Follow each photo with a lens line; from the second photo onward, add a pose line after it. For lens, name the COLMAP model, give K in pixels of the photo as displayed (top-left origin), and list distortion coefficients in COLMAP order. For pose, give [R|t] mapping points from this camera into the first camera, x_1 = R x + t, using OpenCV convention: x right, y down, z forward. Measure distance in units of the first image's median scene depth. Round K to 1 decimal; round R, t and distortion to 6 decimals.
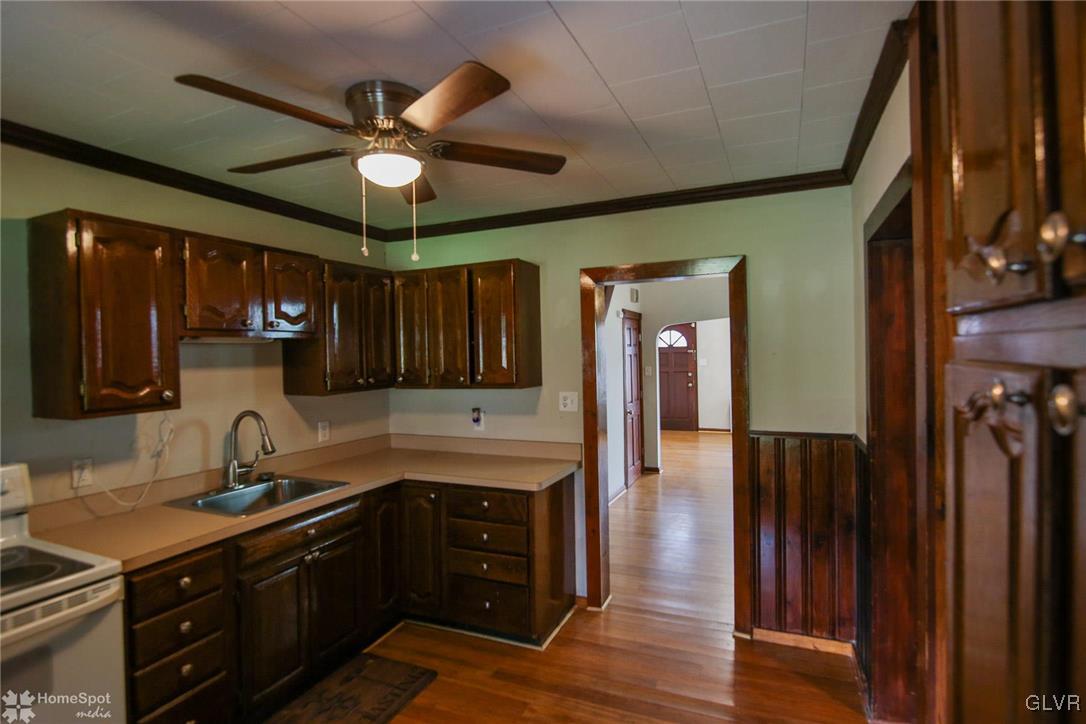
lens RADIAL K [[533.0, 0, 545.3], [0, 533.0, 362.4], [0, 0, 1]] dist [0.005310, -0.003728]
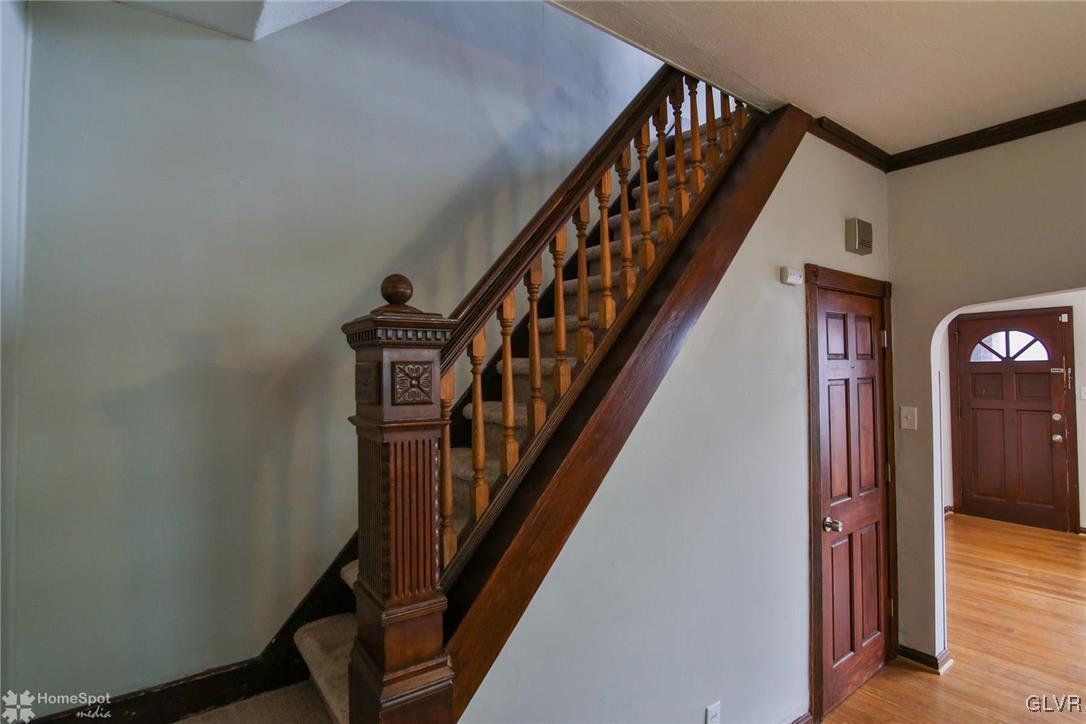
lens RADIAL K [[533.0, 0, 542.7], [0, 533.0, 365.5], [0, 0, 1]] dist [0.005310, -0.003728]
pose [[0.869196, 0.006755, -0.494422, 0.172925], [-0.017224, 0.999713, -0.016622, -0.015587], [0.494168, 0.022963, 0.869063, 0.564985]]
